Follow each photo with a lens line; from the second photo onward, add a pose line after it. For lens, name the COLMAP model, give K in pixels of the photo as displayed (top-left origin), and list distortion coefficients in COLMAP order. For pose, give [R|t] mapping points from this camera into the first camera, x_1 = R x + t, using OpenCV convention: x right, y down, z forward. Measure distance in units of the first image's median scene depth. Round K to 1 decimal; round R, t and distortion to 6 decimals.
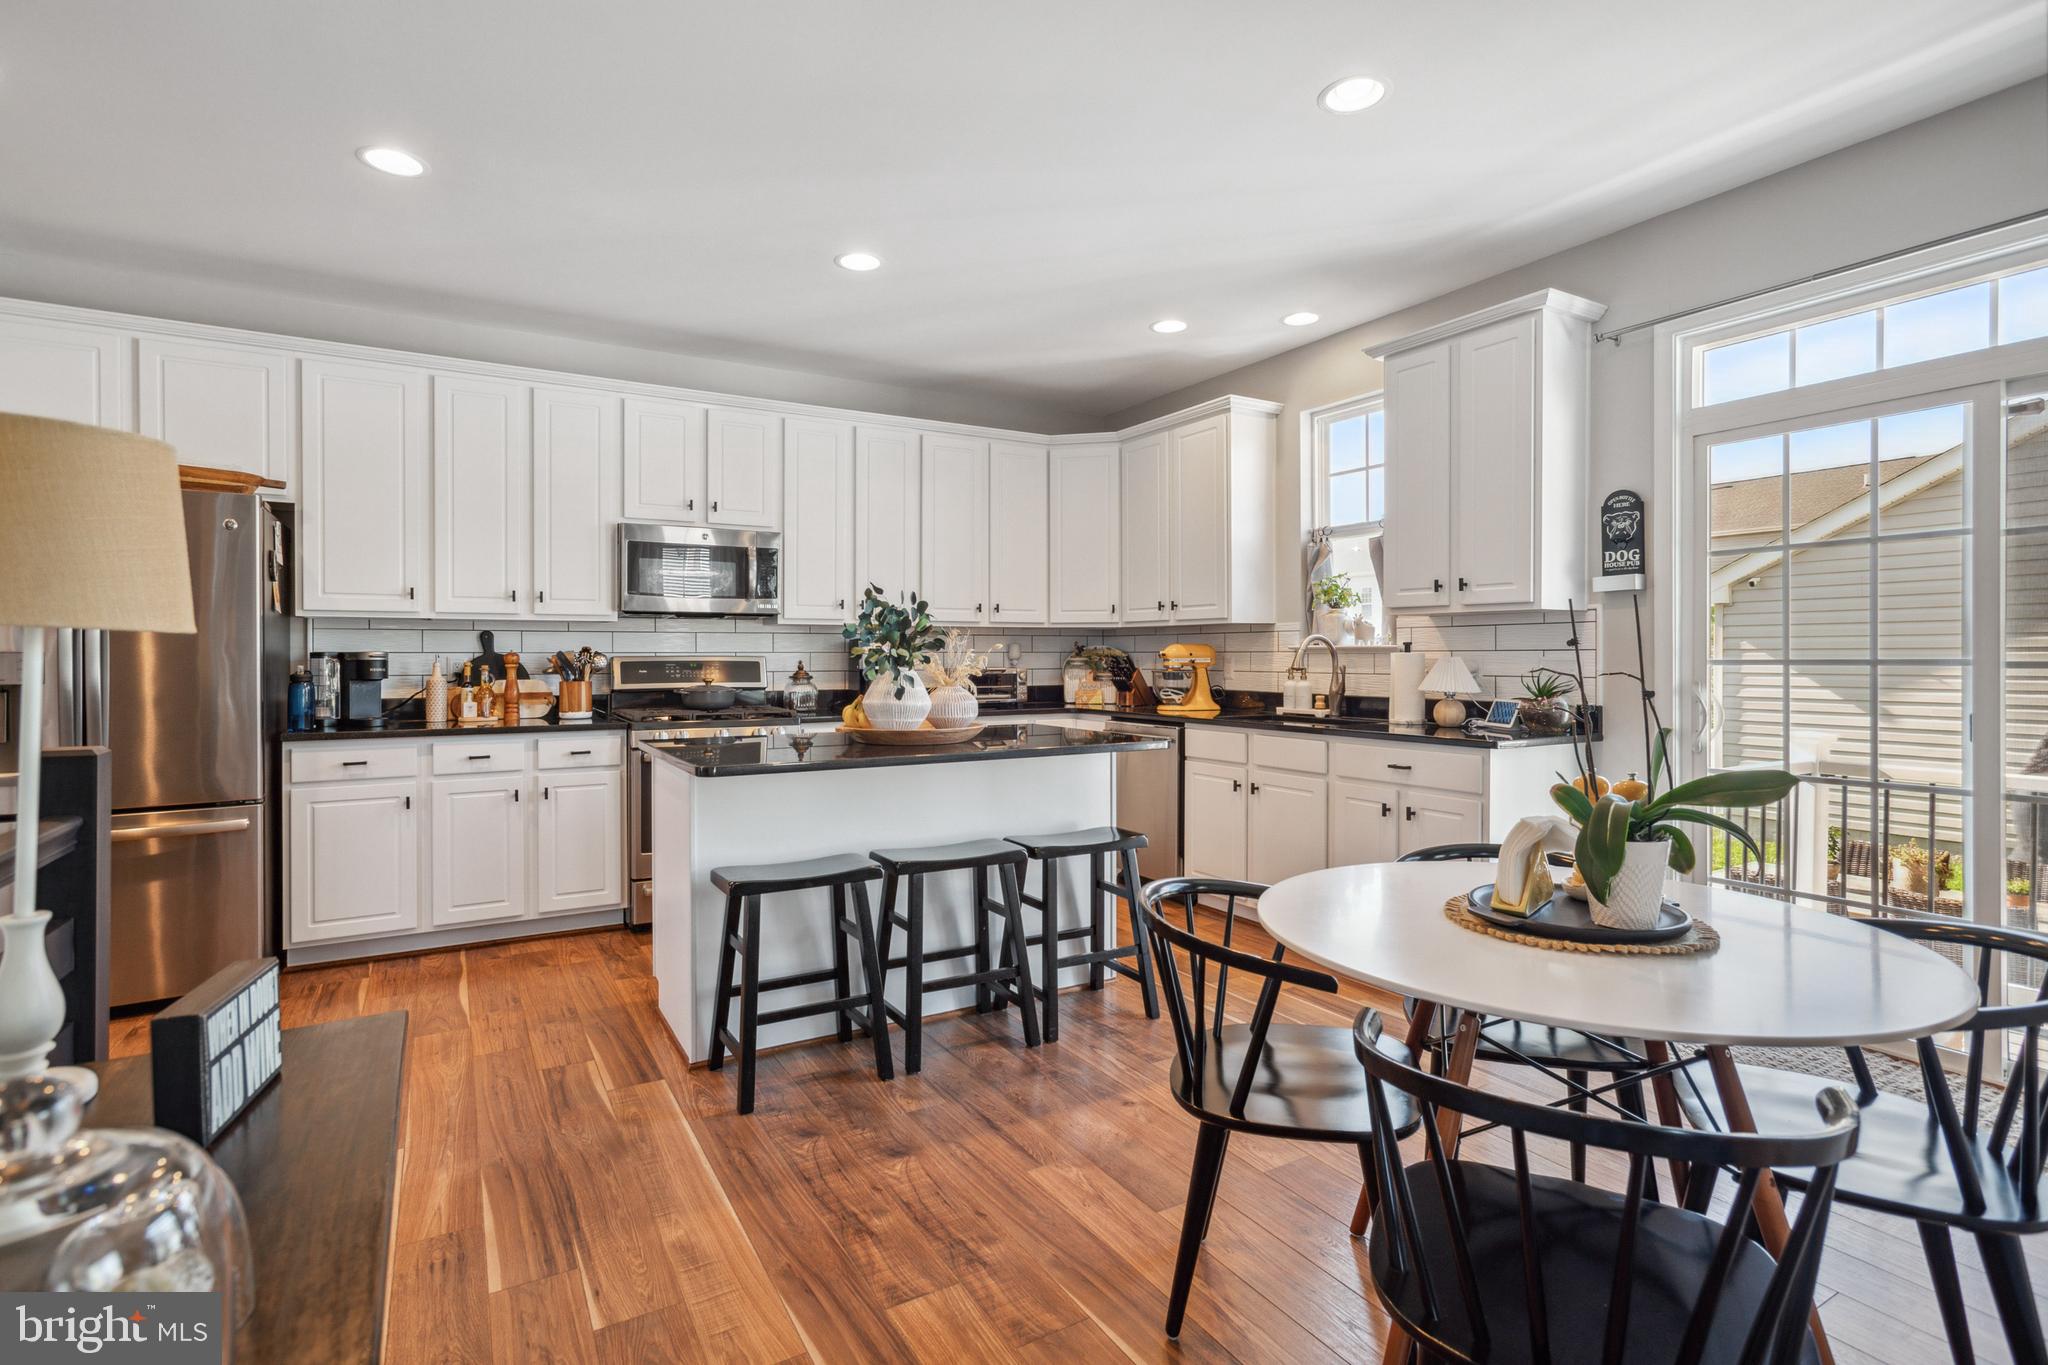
lens RADIAL K [[993.8, 0, 1025.6], [0, 993.8, 652.4], [0, 0, 1]] dist [-0.015836, 0.000360]
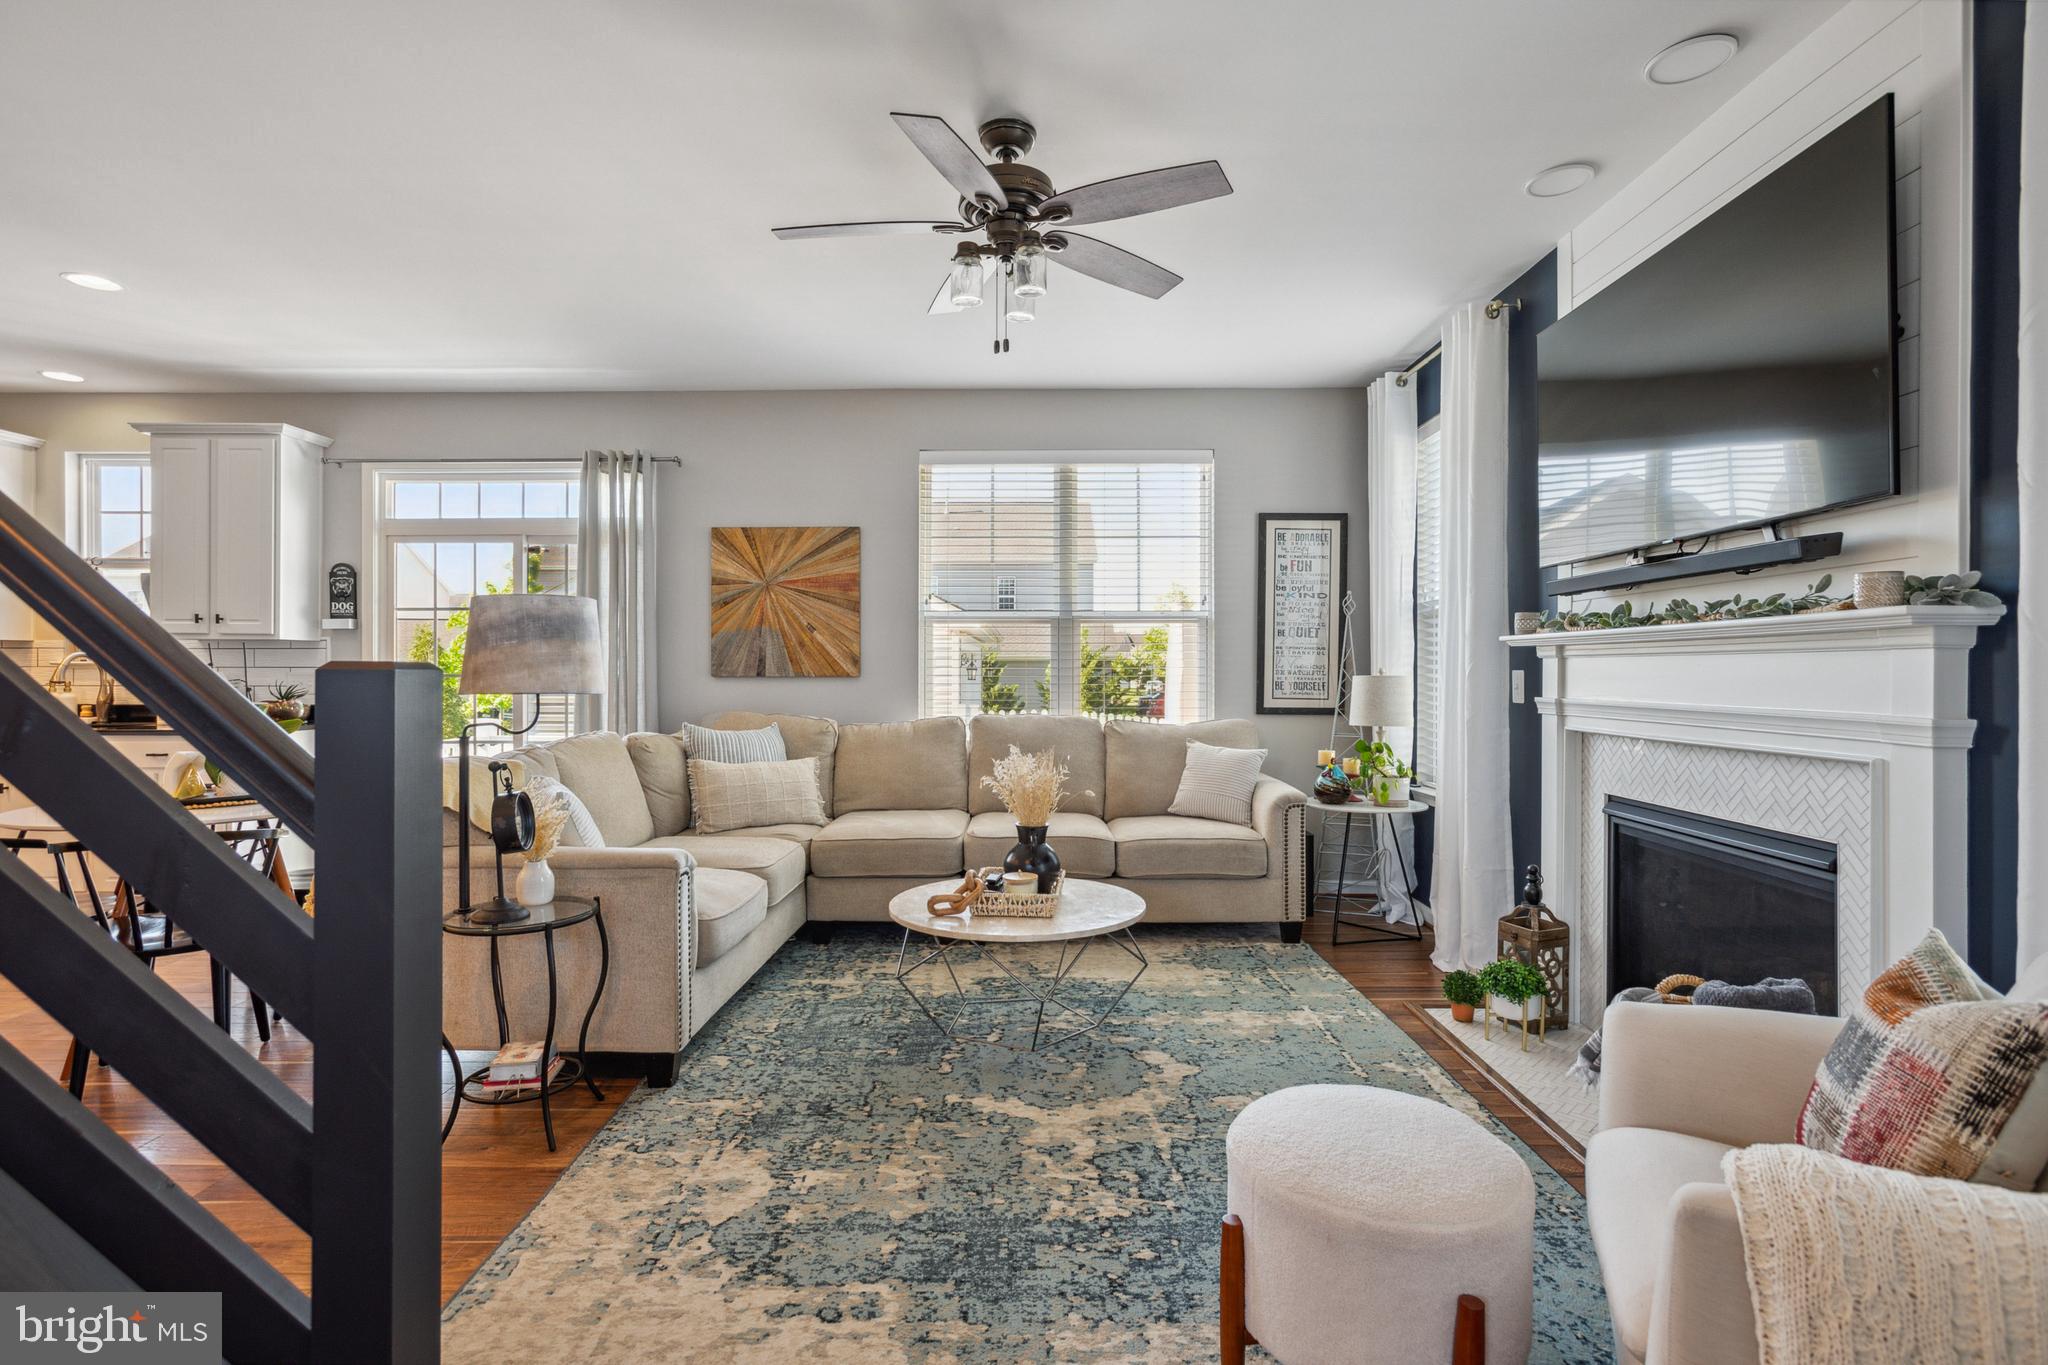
lens RADIAL K [[979.3, 0, 1013.0], [0, 979.3, 675.5], [0, 0, 1]] dist [-0.017367, 0.014620]
pose [[0.523042, -0.002023, 0.852305, -0.110632], [-0.003816, 0.999982, 0.004716, -0.000915], [-0.852298, -0.005719, 0.523025, -0.529780]]
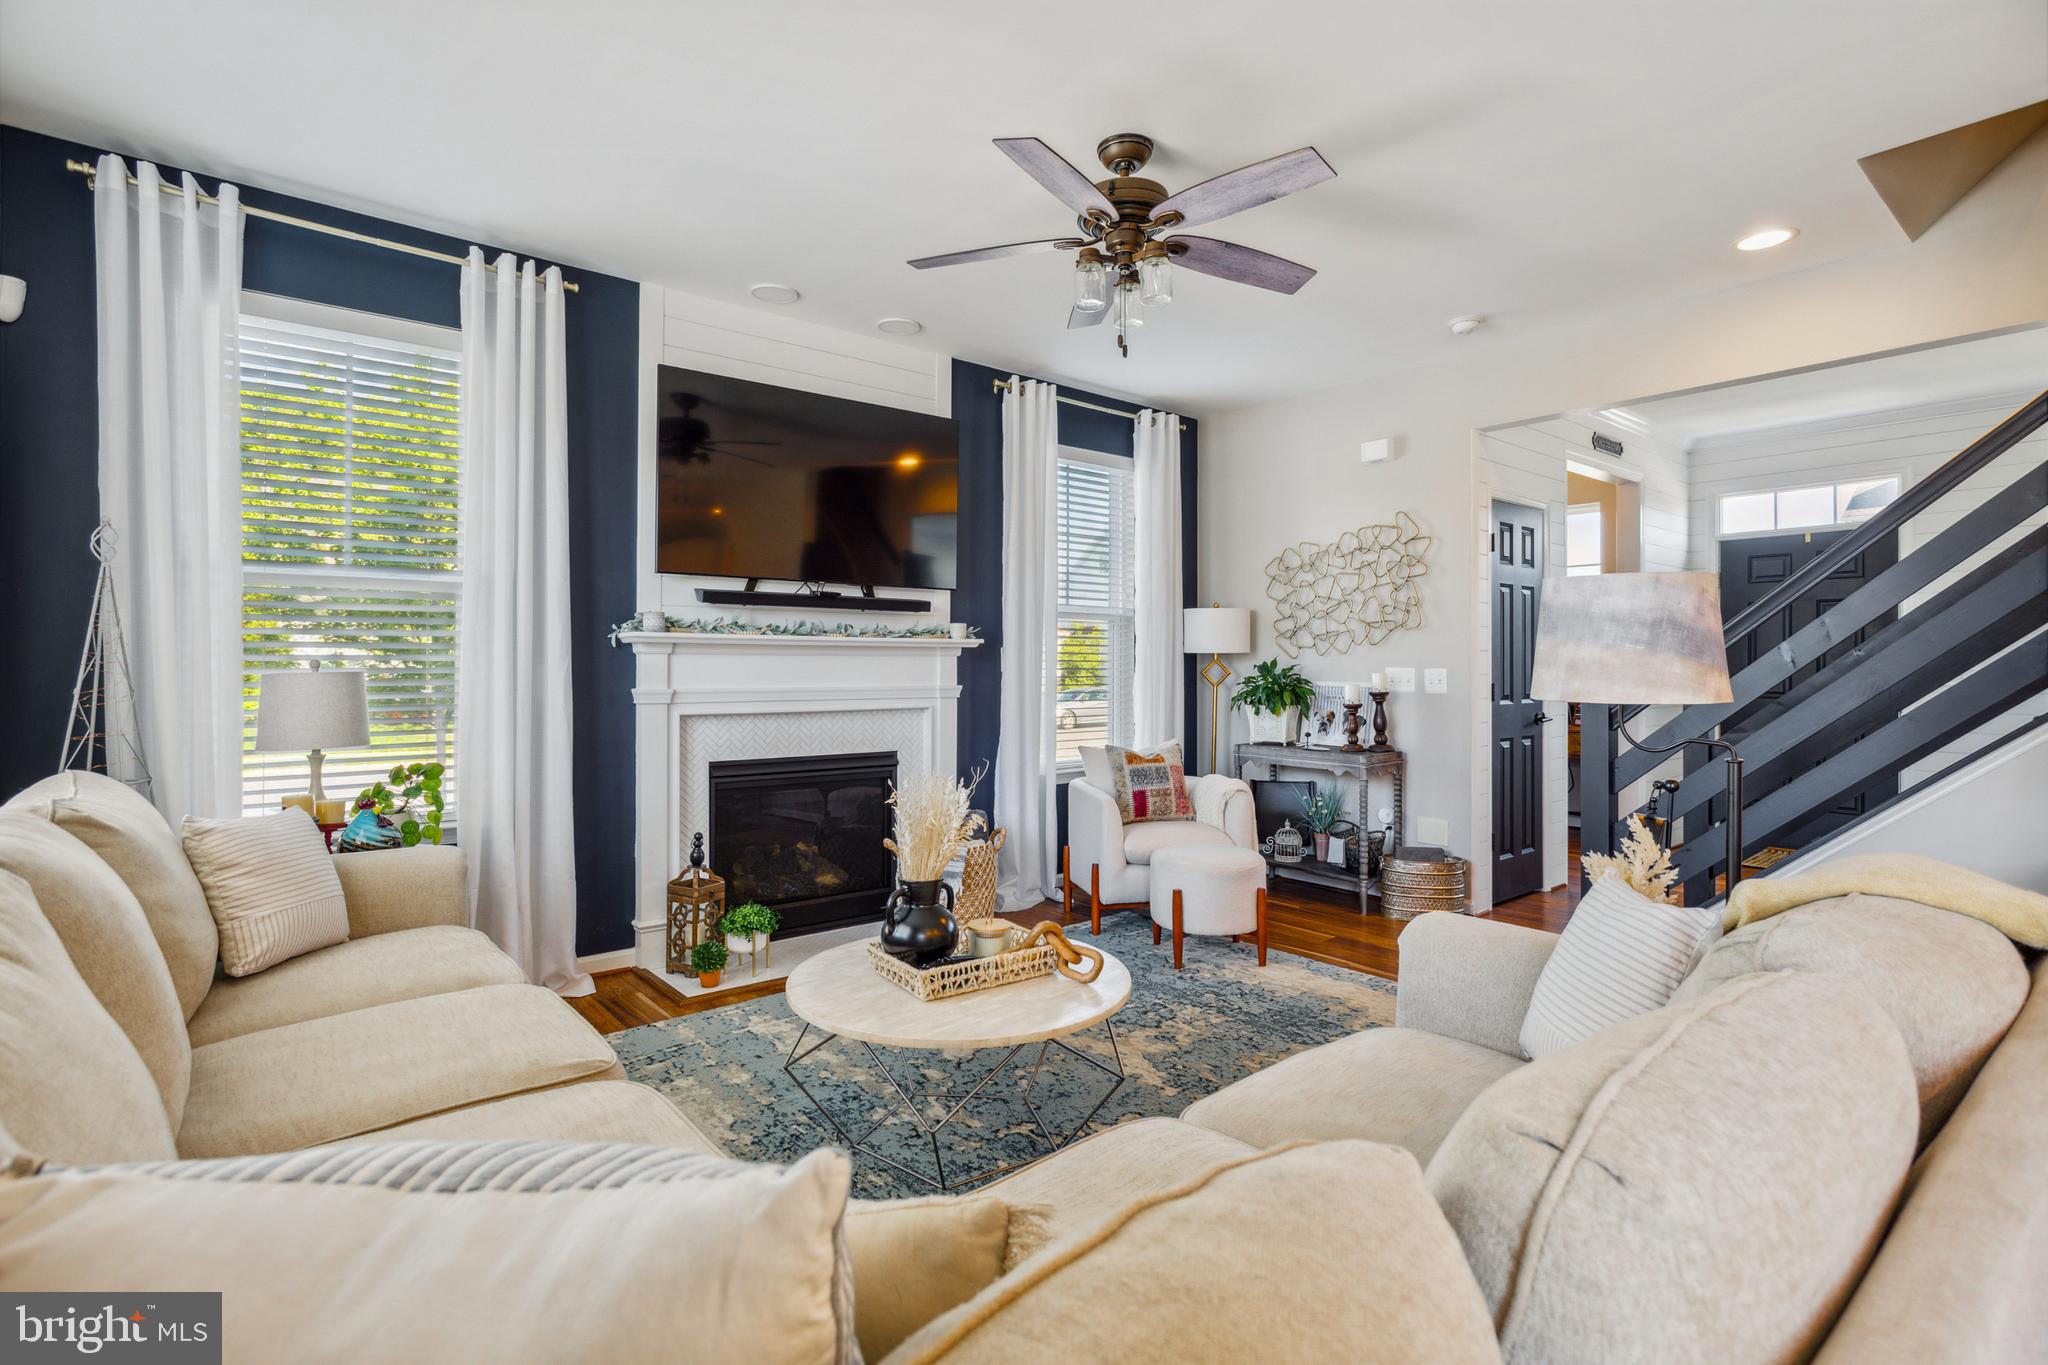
lens RADIAL K [[979.3, 0, 1013.0], [0, 979.3, 675.5], [0, 0, 1]] dist [-0.017367, 0.014620]
pose [[-0.987979, 0.000009, -0.154591, 0.571668], [-0.001044, 0.999977, 0.006730, 0.000274], [0.154587, 0.006810, -0.987956, 0.395904]]
